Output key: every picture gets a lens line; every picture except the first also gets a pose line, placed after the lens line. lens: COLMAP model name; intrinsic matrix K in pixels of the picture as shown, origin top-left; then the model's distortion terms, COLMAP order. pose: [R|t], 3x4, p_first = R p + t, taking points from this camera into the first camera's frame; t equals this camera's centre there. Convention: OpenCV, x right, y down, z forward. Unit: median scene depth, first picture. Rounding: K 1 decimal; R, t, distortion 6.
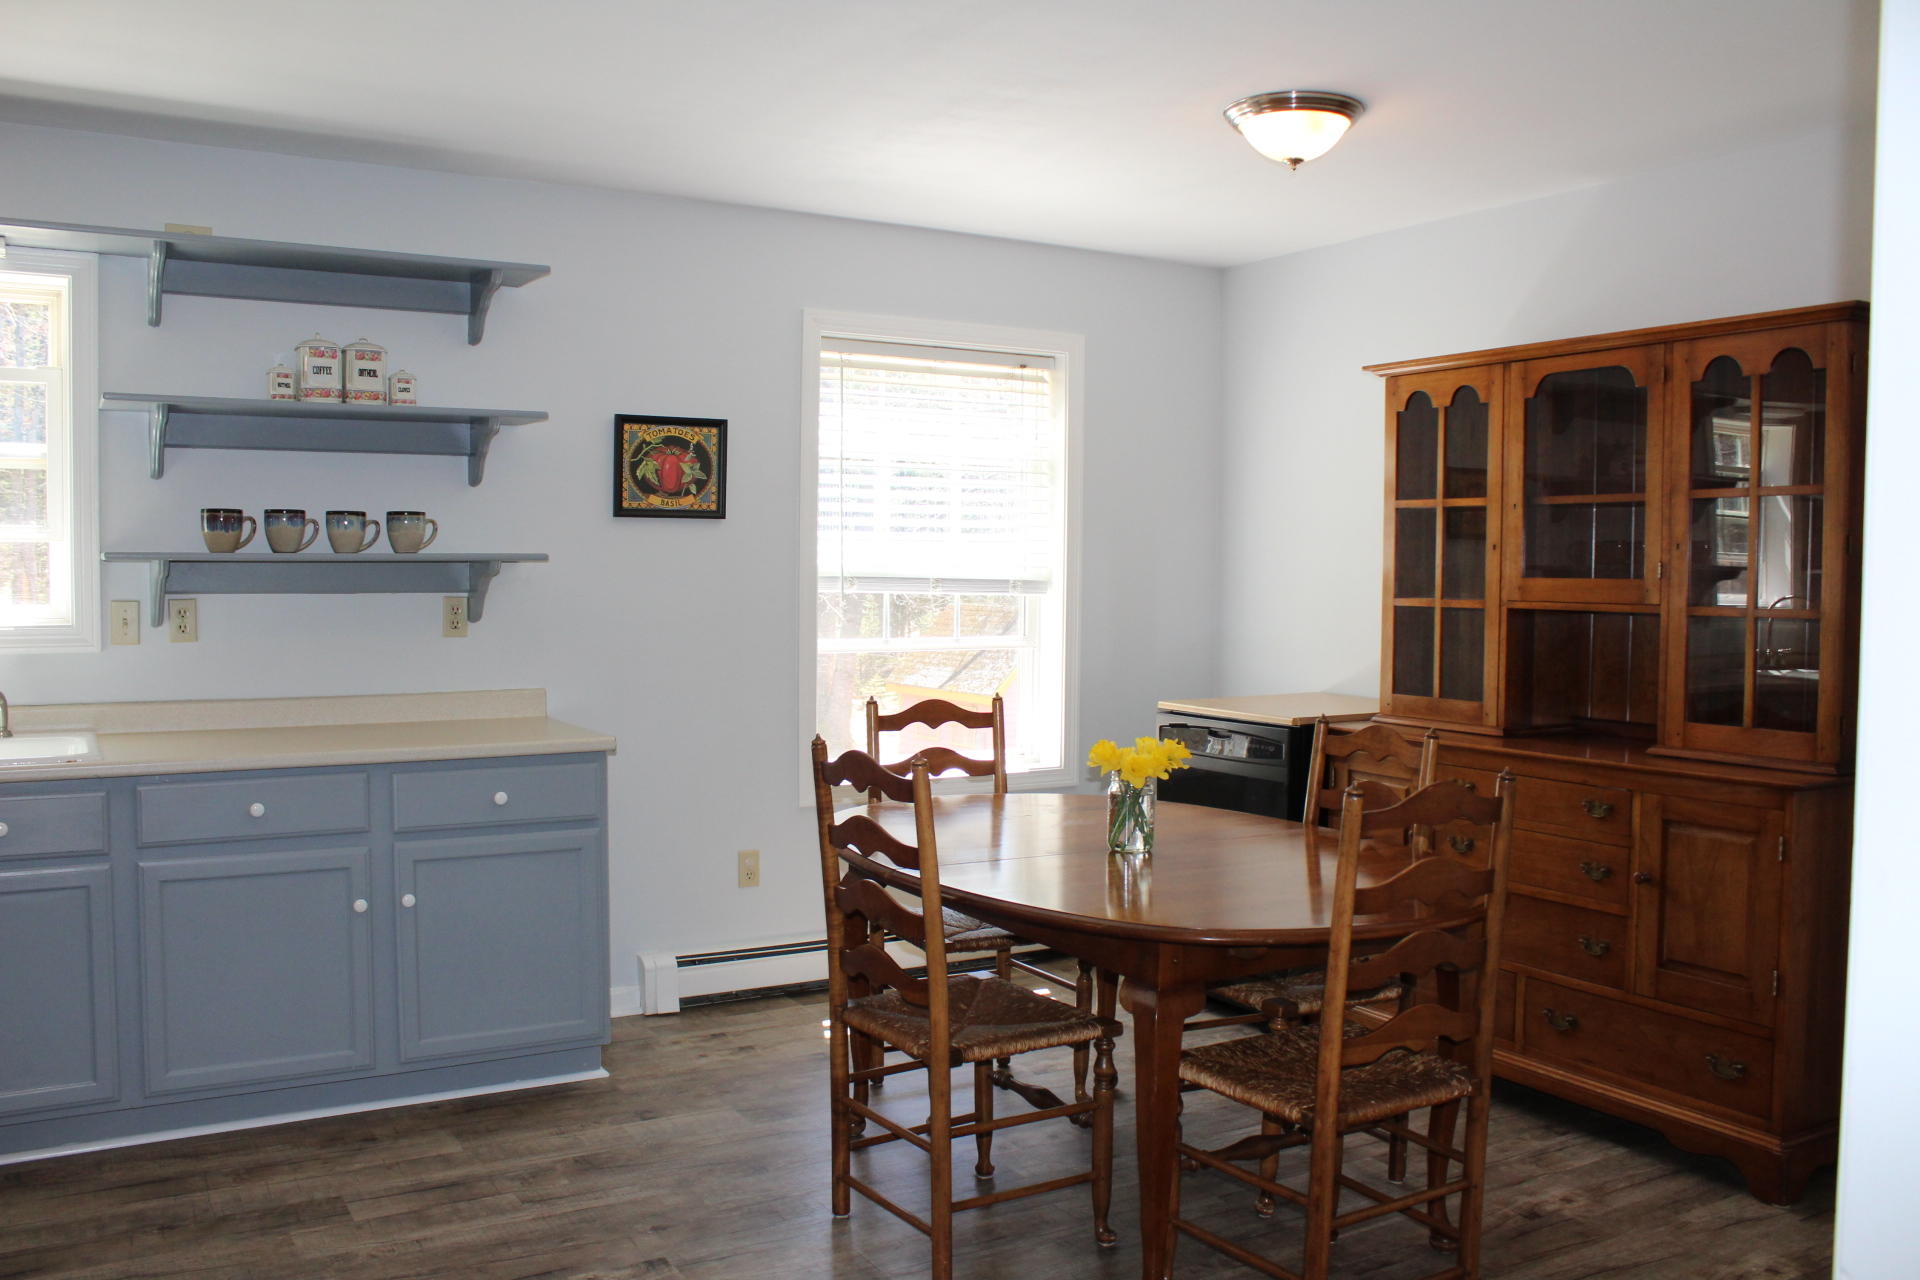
lens RADIAL K [[1599.5, 0, 960.0], [0, 1599.5, 640.0], [0, 0, 1]] dist [-0.174930, 0.143689]
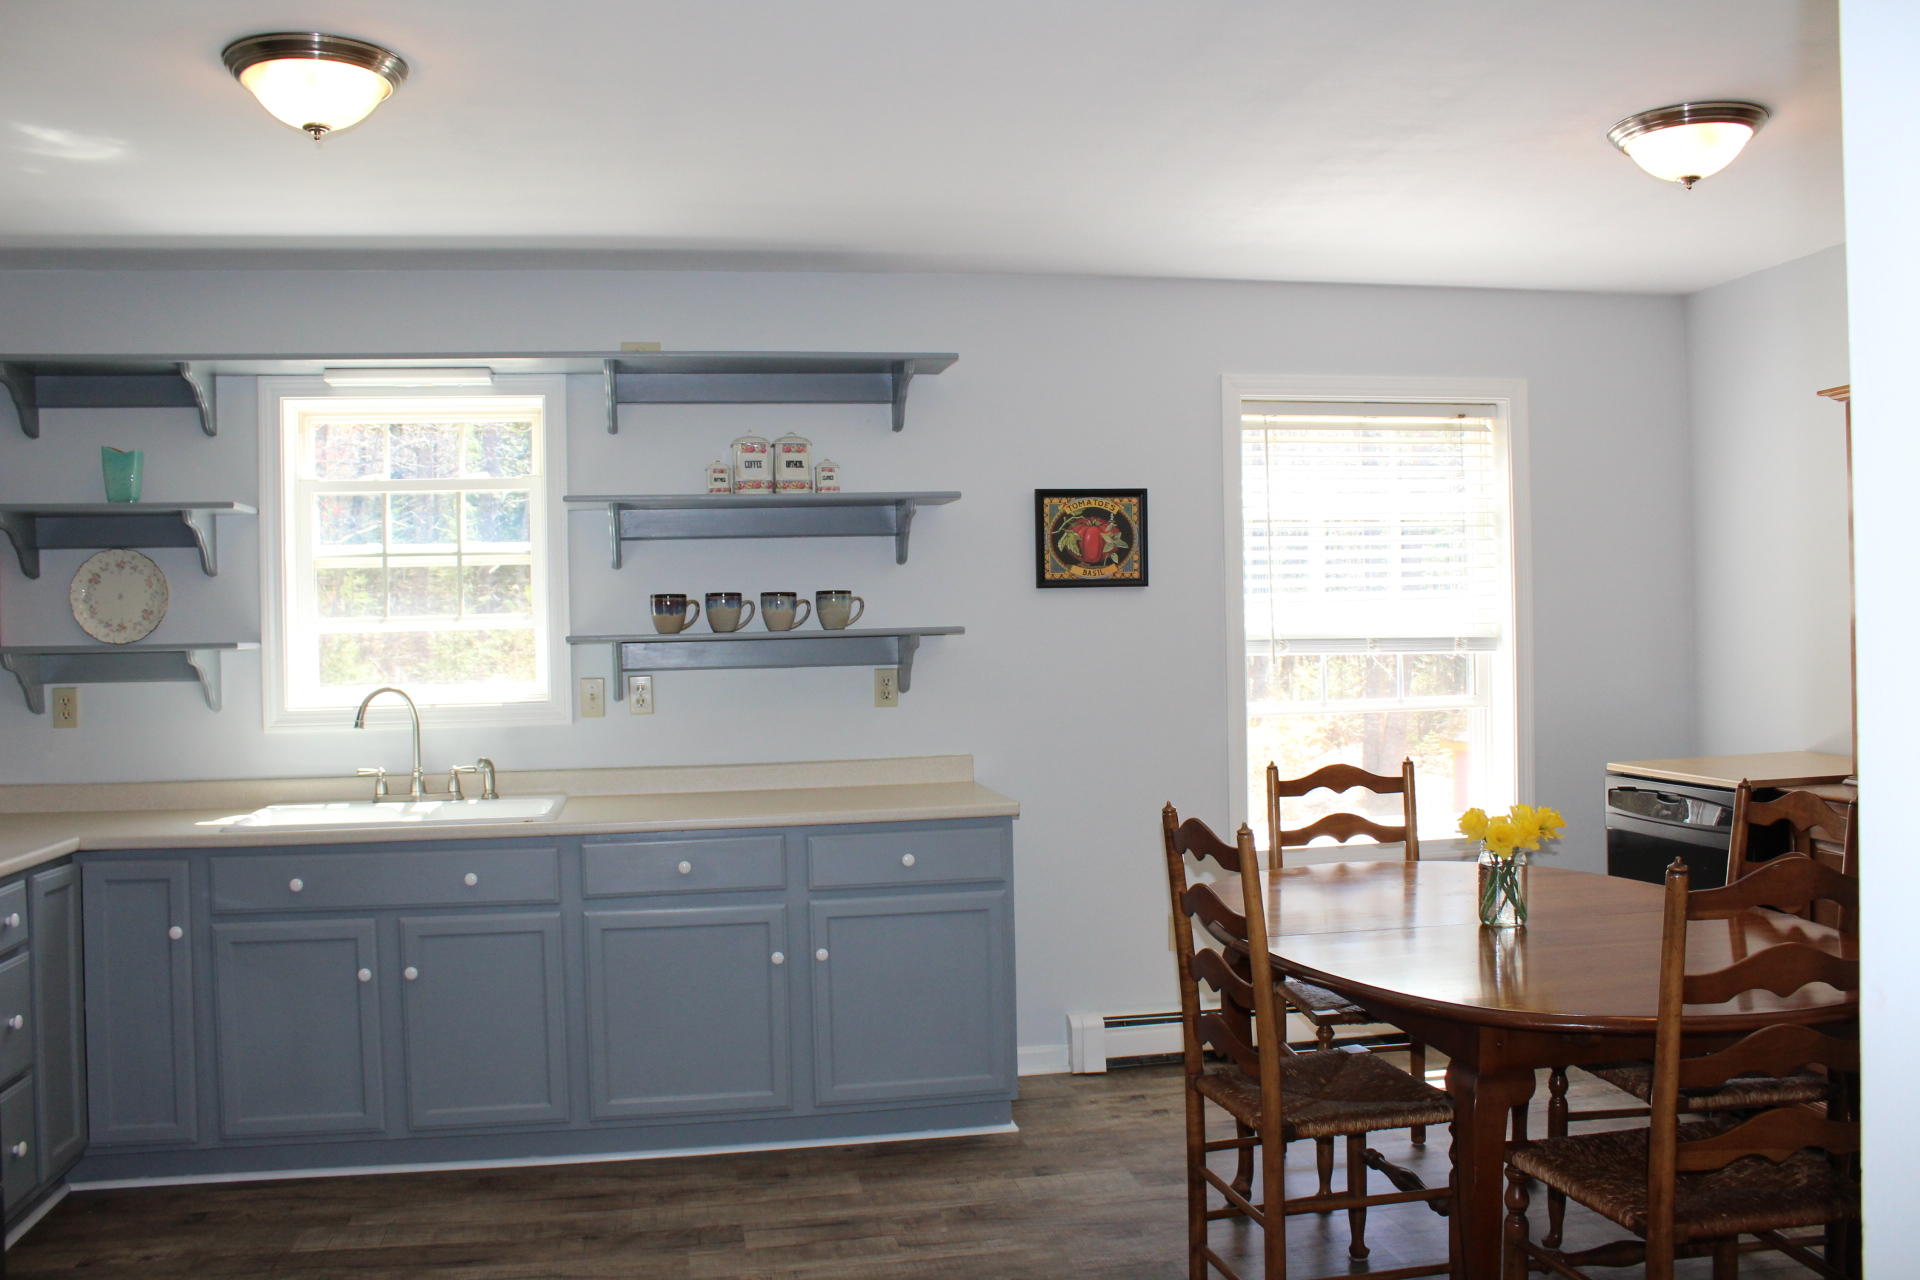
lens RADIAL K [[1599.5, 0, 960.0], [0, 1599.5, 640.0], [0, 0, 1]] dist [-0.174930, 0.143689]
pose [[0.935921, -0.026987, -0.351174, 0.117343], [0.014261, 0.999146, -0.038776, -0.004916], [0.351921, 0.031283, 0.935507, 0.008729]]
